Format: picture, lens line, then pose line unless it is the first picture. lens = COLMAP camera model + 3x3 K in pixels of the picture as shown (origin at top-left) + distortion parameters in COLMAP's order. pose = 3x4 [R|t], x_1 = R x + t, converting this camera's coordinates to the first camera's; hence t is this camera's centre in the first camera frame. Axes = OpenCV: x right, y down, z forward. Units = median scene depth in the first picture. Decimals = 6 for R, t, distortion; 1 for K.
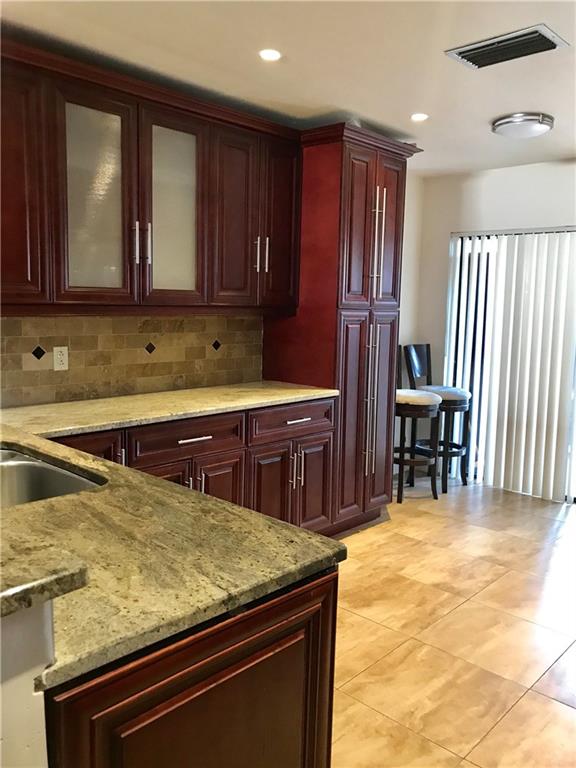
lens RADIAL K [[630.7, 0, 298.5], [0, 630.7, 382.3], [0, 0, 1]] dist [-0.002122, 0.000059]
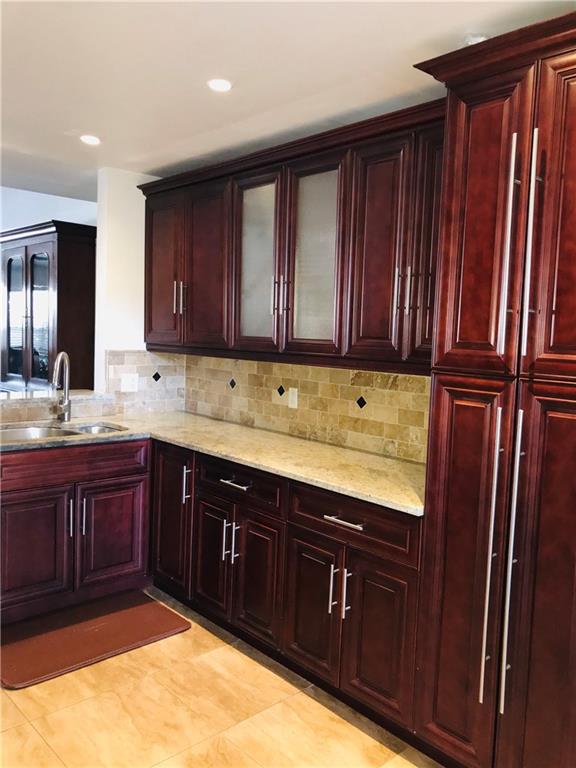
lens RADIAL K [[630.7, 0, 298.5], [0, 630.7, 382.3], [0, 0, 1]] dist [-0.002122, 0.000059]
pose [[-0.076601, 0.054400, -0.995577, 0.758522], [-0.165846, 0.983905, 0.066523, -0.141765], [0.983172, 0.170208, -0.066347, 1.056638]]
